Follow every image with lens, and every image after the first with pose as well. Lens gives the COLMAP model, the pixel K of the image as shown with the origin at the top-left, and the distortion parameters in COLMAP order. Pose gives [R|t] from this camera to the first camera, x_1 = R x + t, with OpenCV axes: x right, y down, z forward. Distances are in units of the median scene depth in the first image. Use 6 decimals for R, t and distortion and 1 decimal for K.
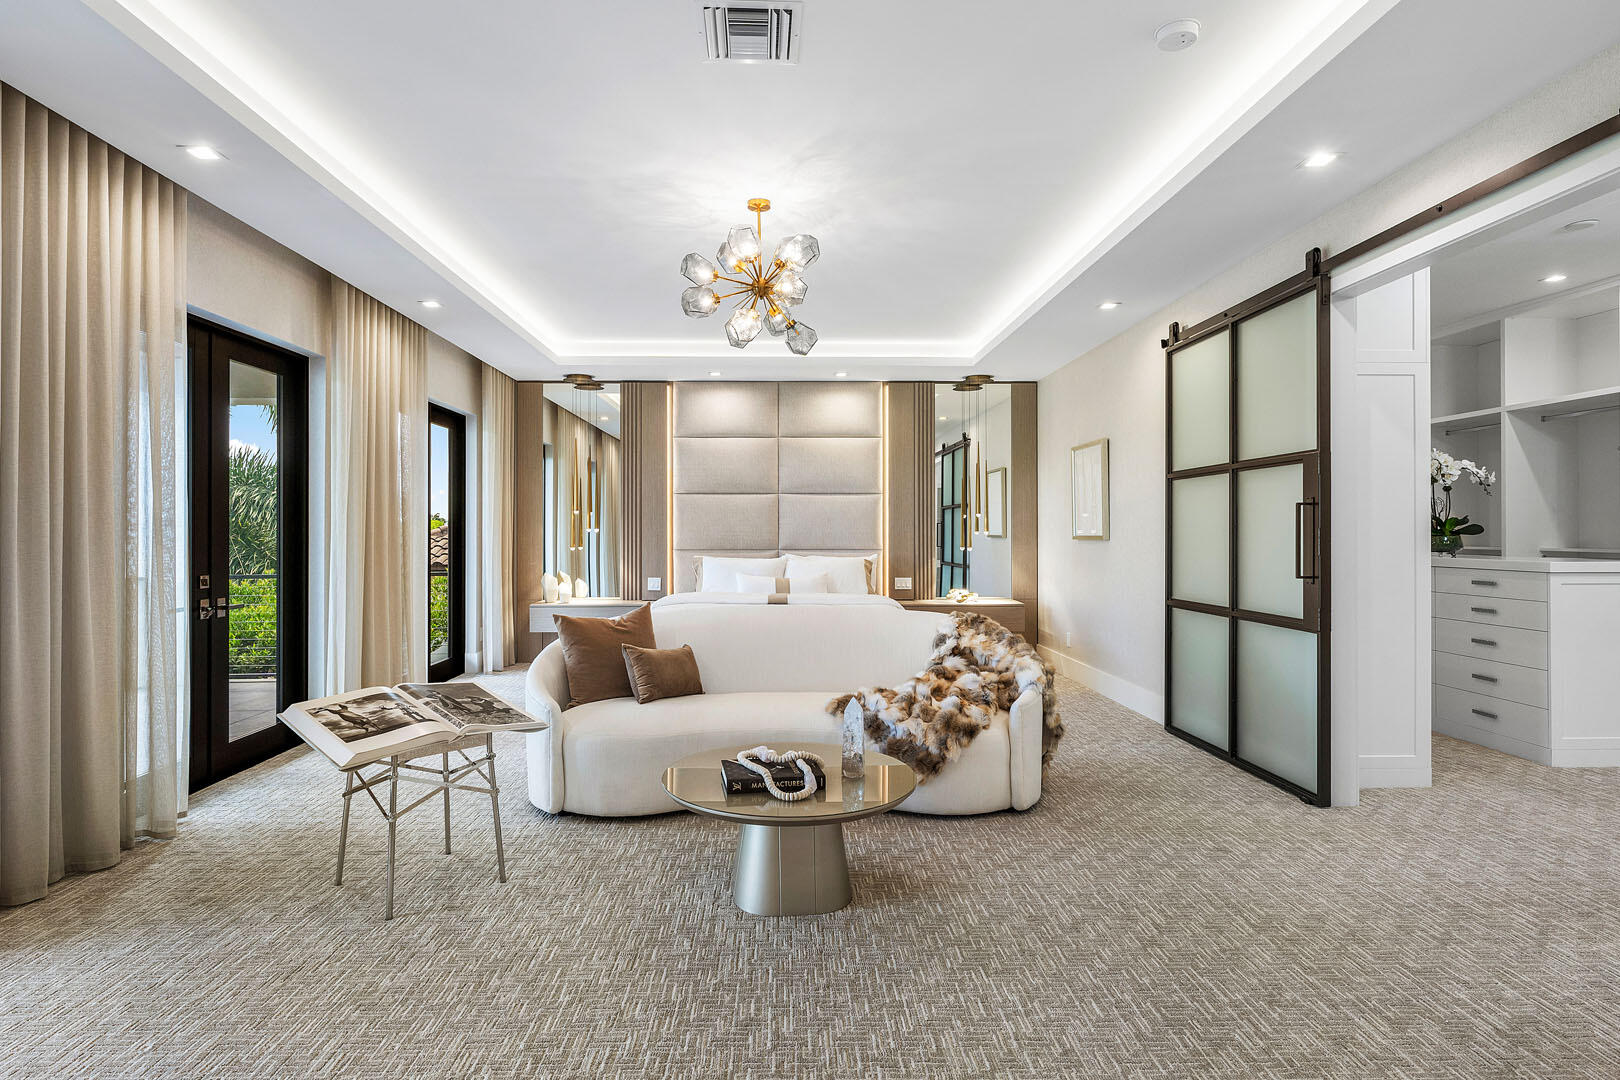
lens RADIAL K [[844.8, 0, 810.7], [0, 844.8, 517.7], [0, 0, 1]] dist [0.000206, -0.002429]
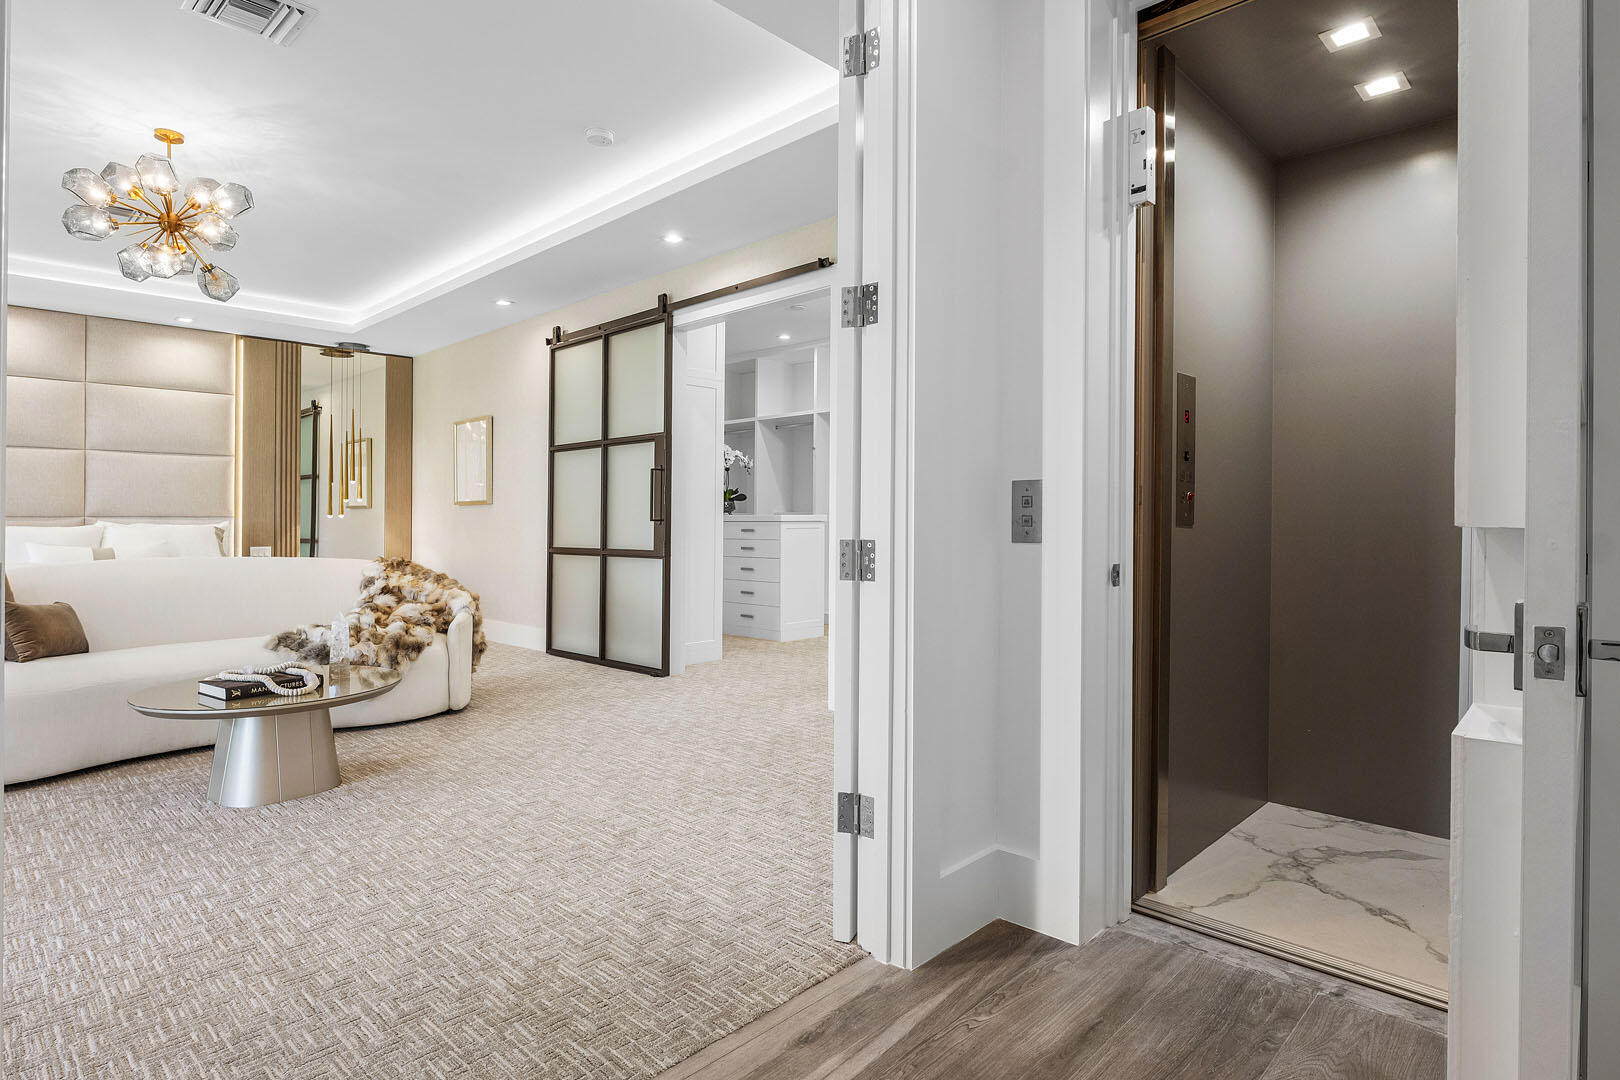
lens RADIAL K [[846.1, 0, 816.8], [0, 846.1, 514.5], [0, 0, 1]] dist [0.003251, -0.002370]
pose [[0.715470, 0.005361, 0.698623, -0.203393], [-0.011856, 0.999920, 0.004468, 0.045181], [-0.698543, -0.011479, 0.715476, -0.202962]]
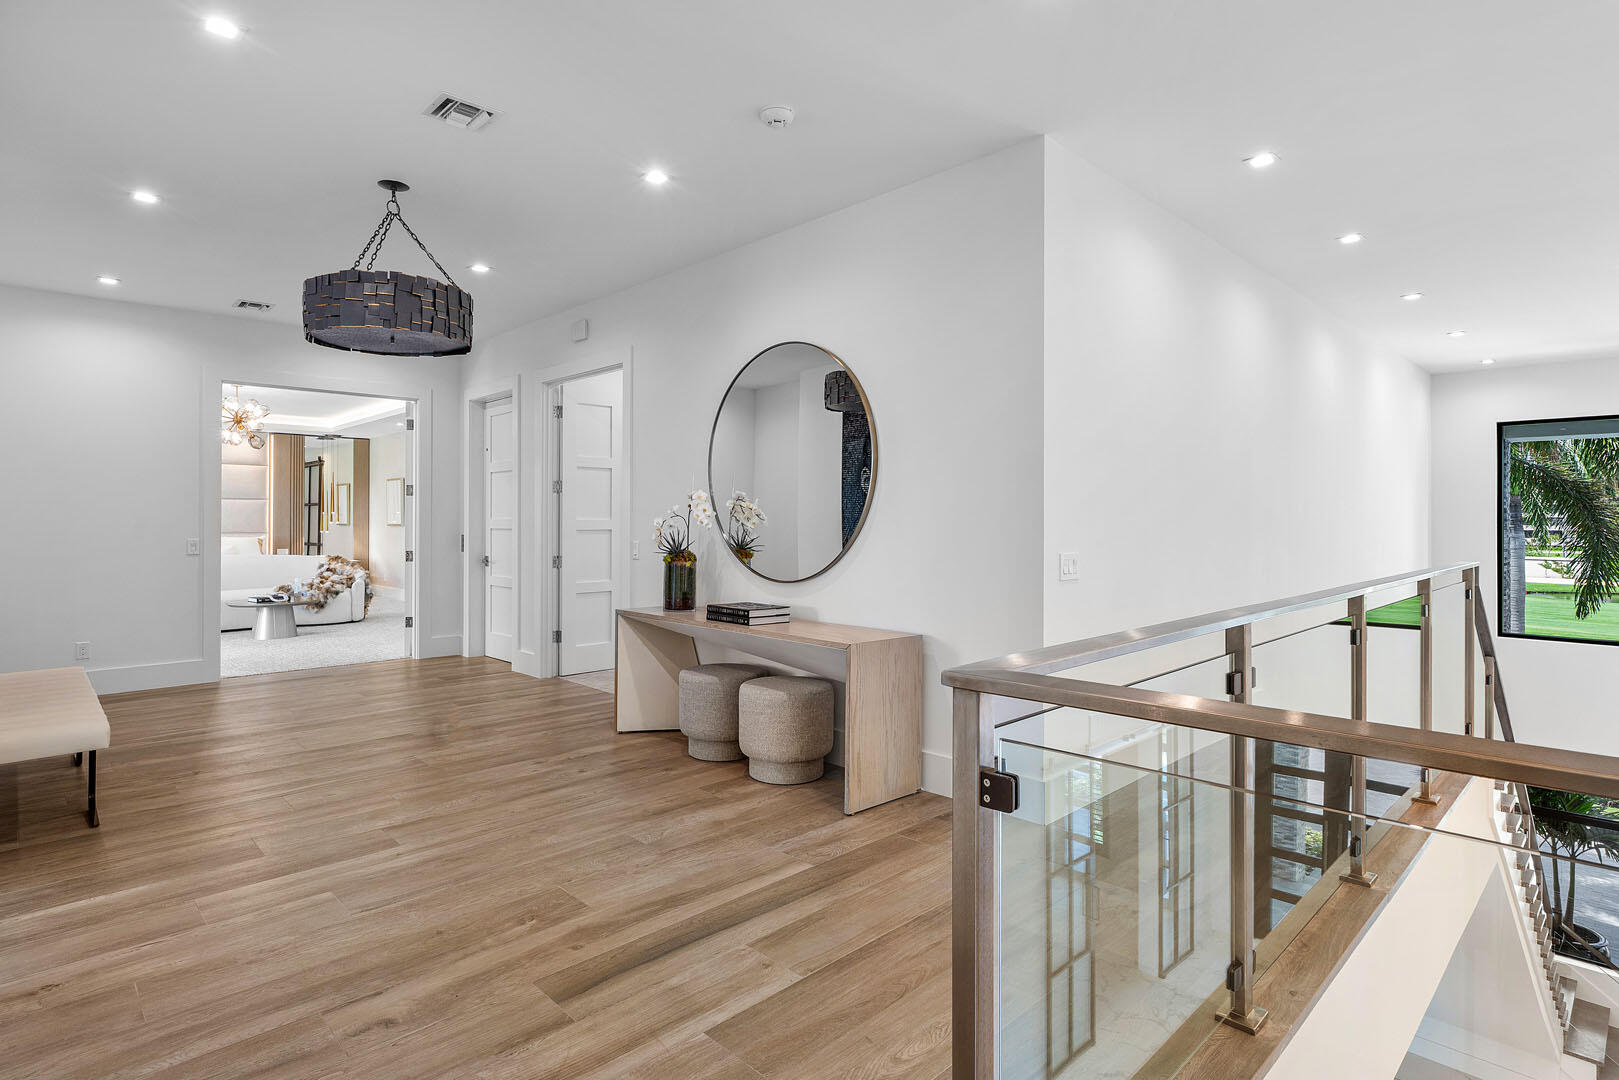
lens RADIAL K [[844.2, 0, 786.5], [0, 844.2, 515.0], [0, 0, 1]] dist [0.000206, -0.002429]
pose [[0.760612, 0.002347, 0.649203, -0.422952], [-0.009454, 0.999927, 0.007462, -0.036842], [-0.649138, -0.011813, 0.760579, -1.797408]]
